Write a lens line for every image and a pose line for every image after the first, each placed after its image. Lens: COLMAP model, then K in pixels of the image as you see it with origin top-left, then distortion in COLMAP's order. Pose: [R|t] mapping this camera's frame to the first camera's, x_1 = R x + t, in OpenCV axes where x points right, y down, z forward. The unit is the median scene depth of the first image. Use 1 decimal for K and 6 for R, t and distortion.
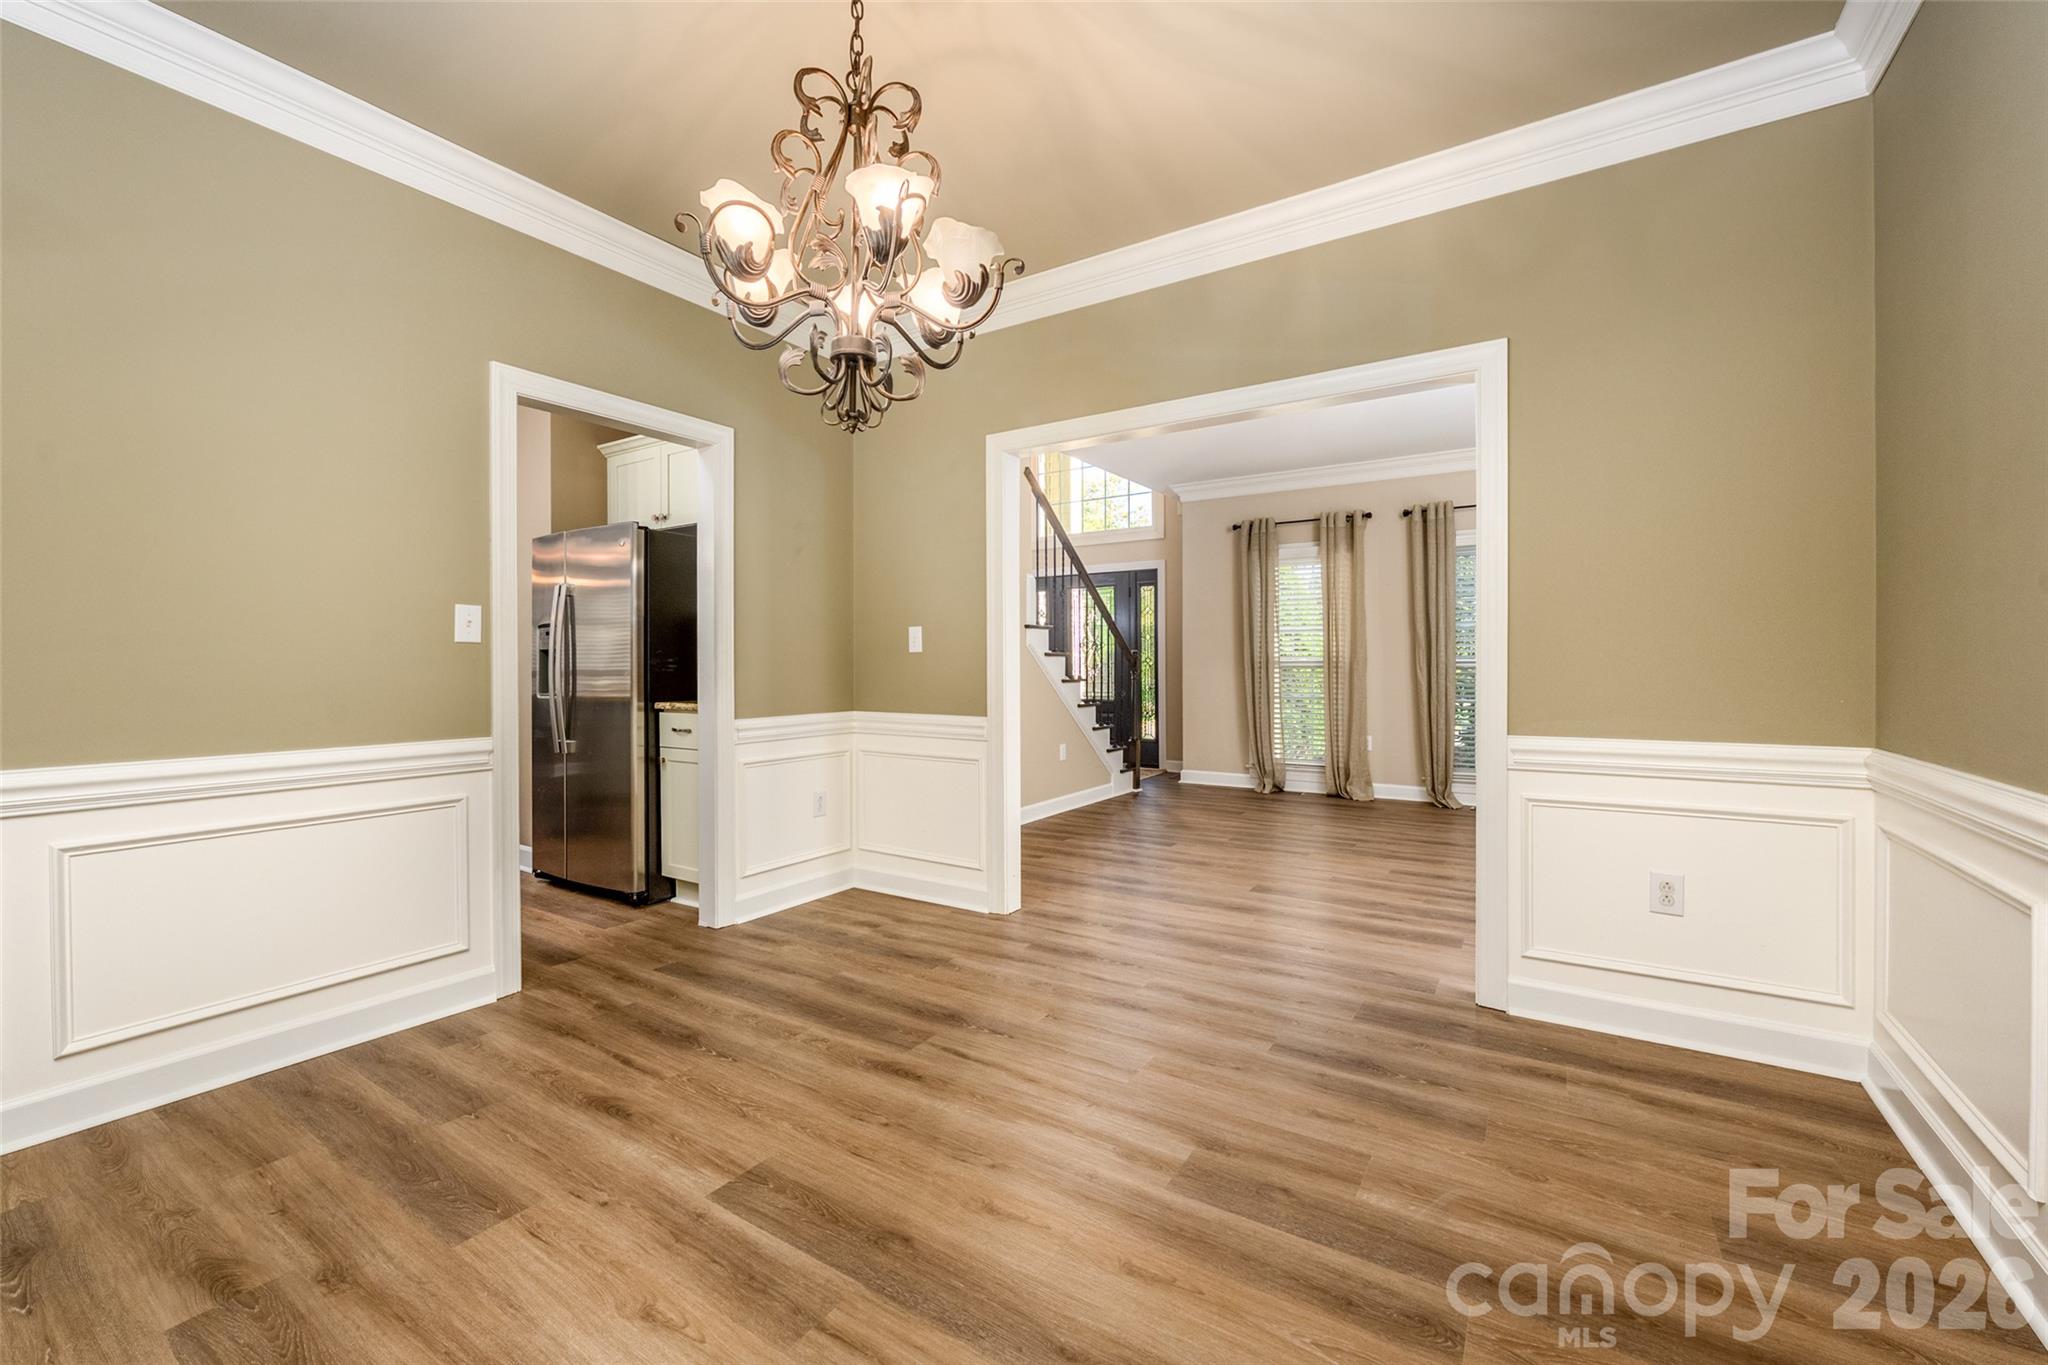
lens RADIAL K [[837.1, 0, 1017.5], [0, 837.1, 666.8], [0, 0, 1]] dist [-0.005832, 0.001740]
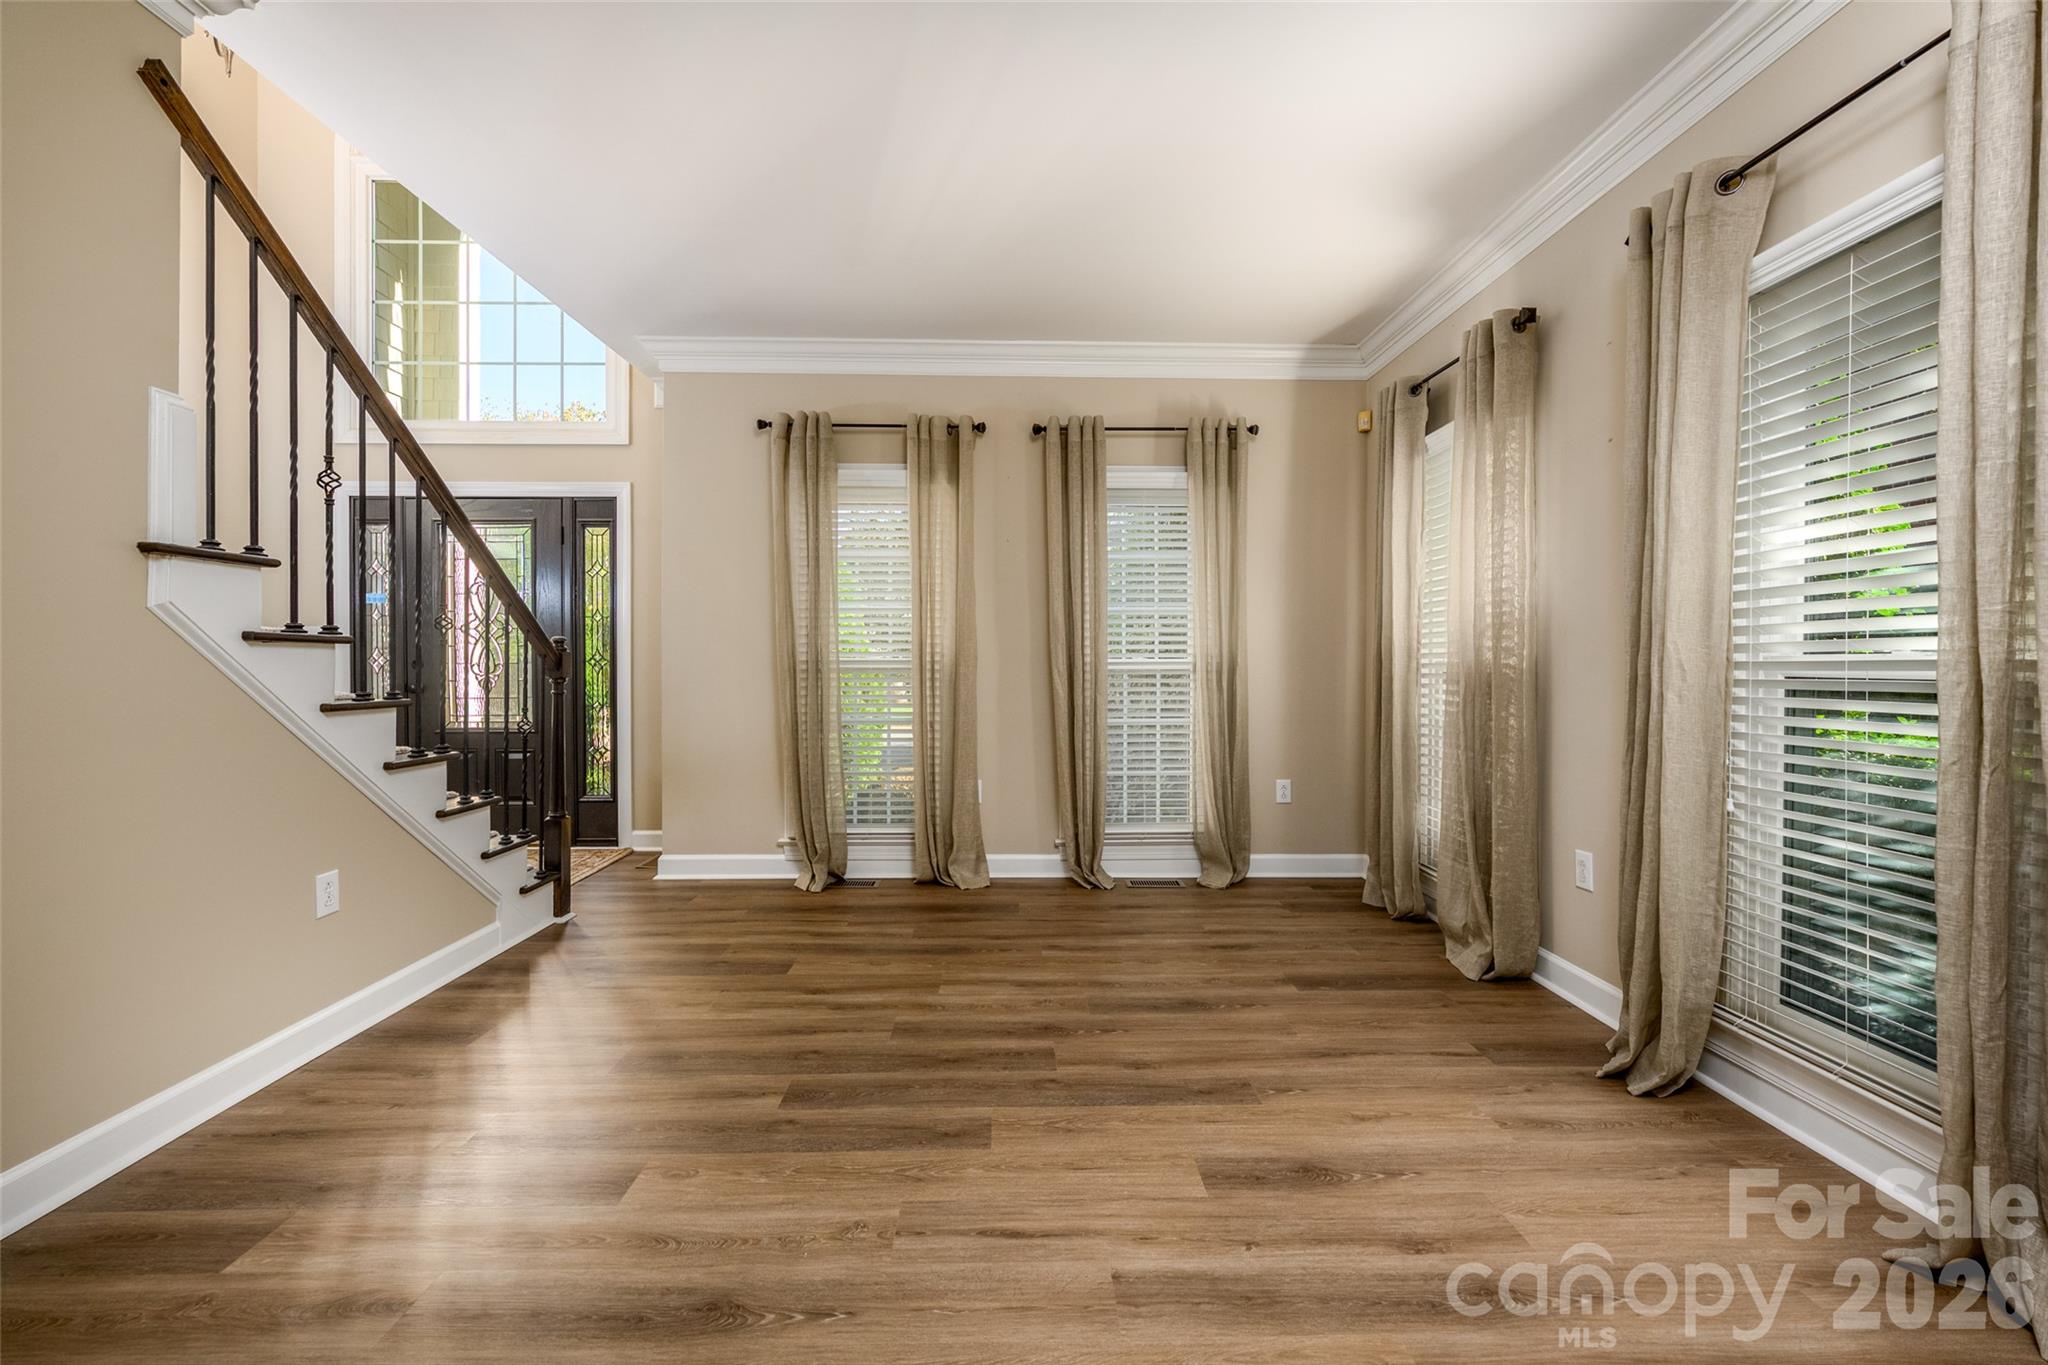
lens RADIAL K [[837.1, 0, 1034.5], [0, 837.1, 670.7], [0, 0, 1]] dist [-0.005832, 0.001740]
pose [[0.821023, 0.000597, 0.570895, 0.102278], [-0.002695, 0.999992, 0.002830, -0.001699], [-0.570889, -0.003862, 0.821018, 0.494661]]
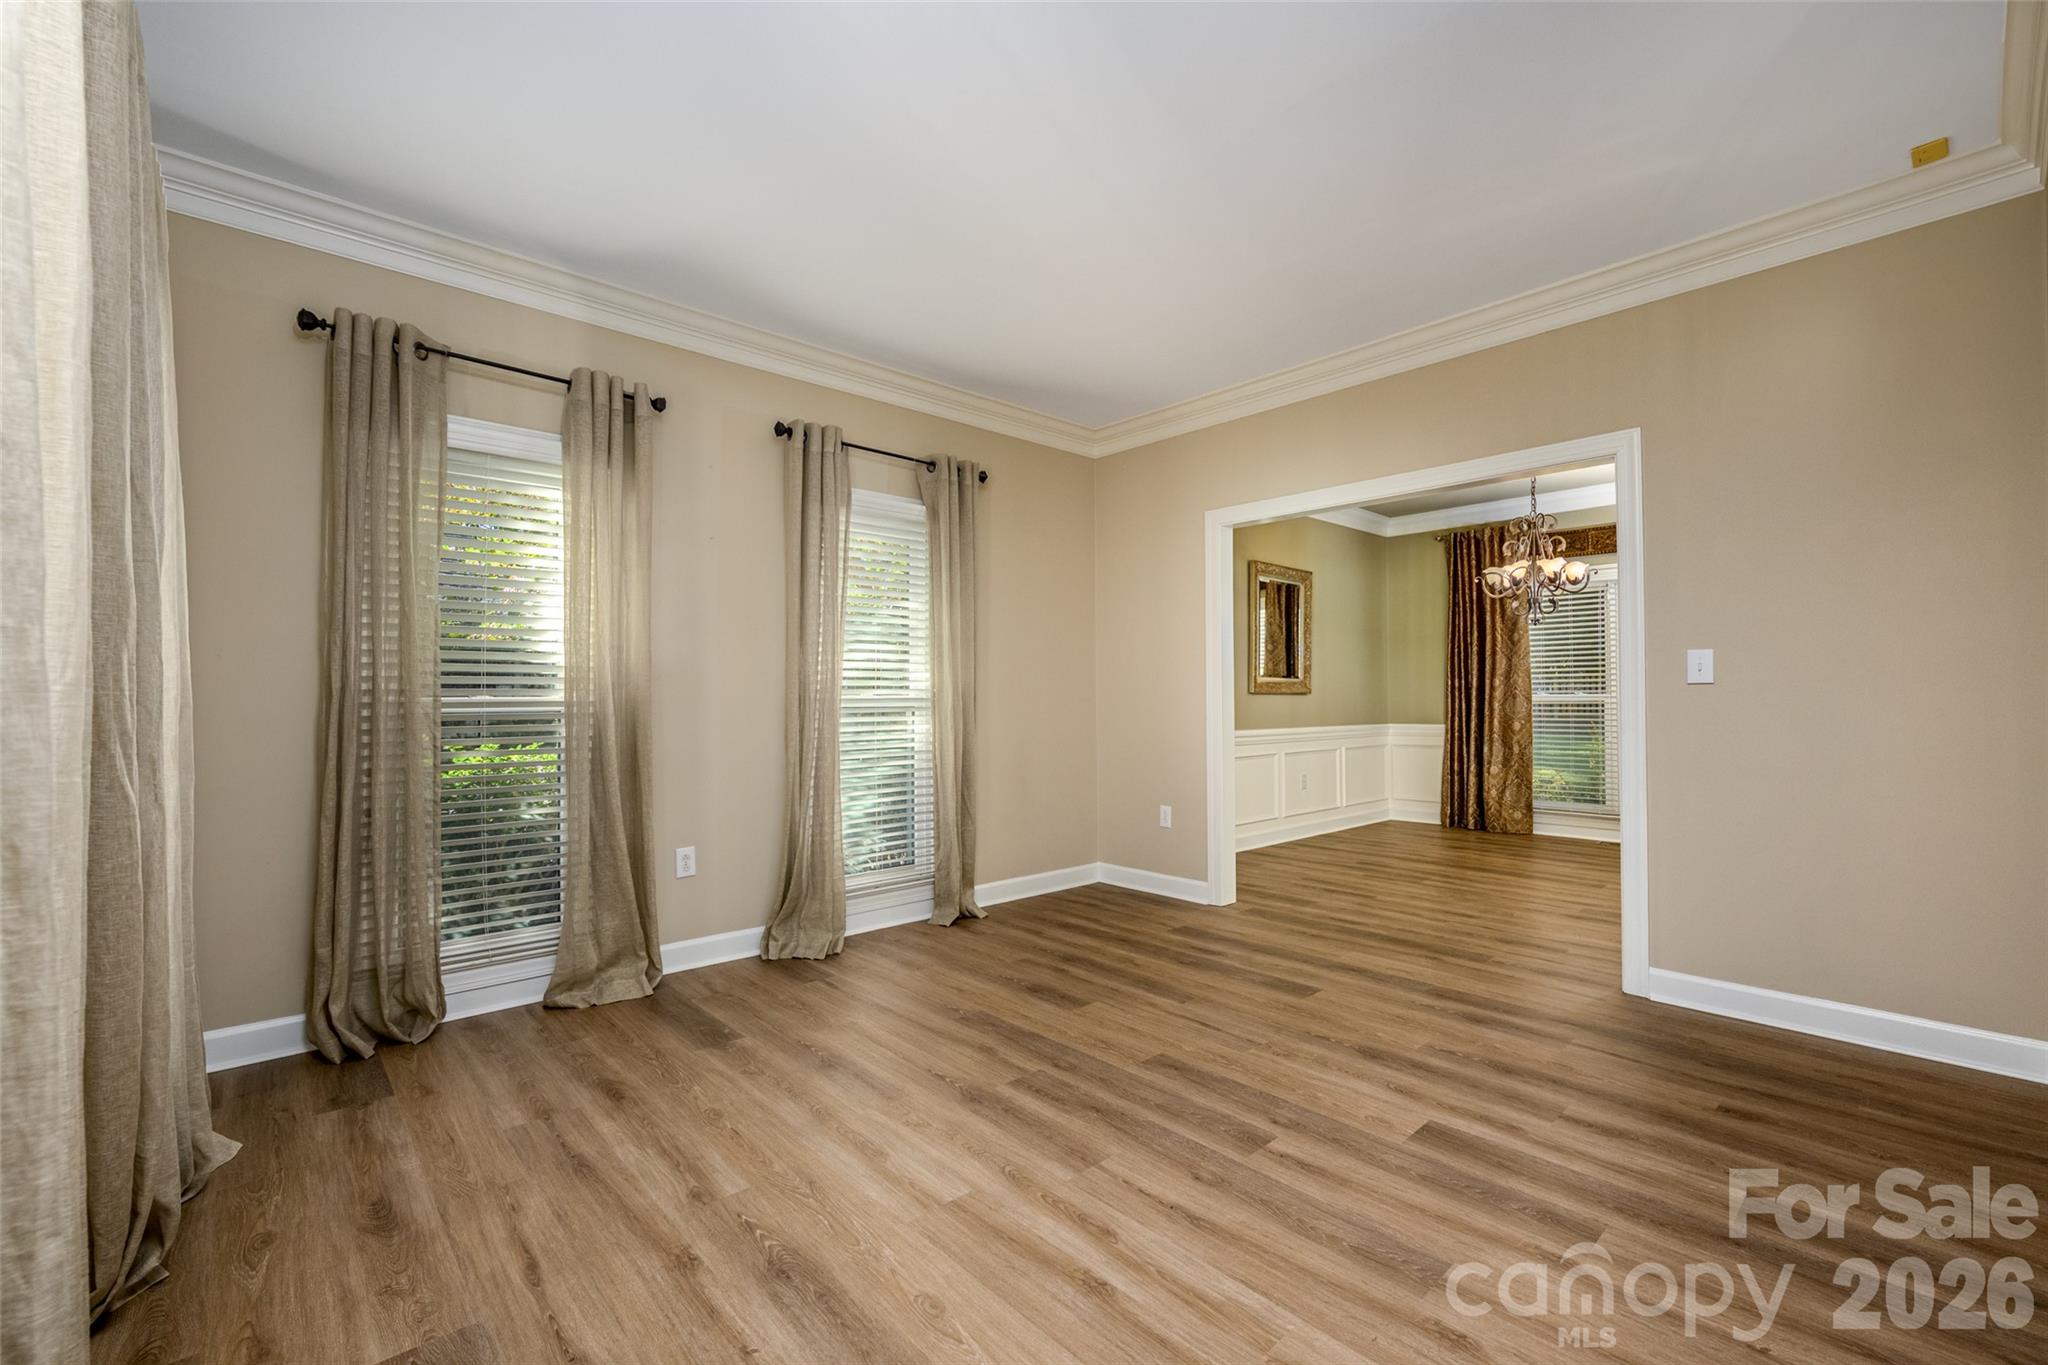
lens RADIAL K [[837.1, 0, 1063.2], [0, 837.1, 693.8], [0, 0, 1]] dist [-0.005832, 0.001740]
pose [[-0.972455, 0.012649, 0.232746, 0.206781], [0.011162, 0.999908, -0.007706, -0.002296], [-0.232822, -0.004896, -0.972507, 1.139913]]
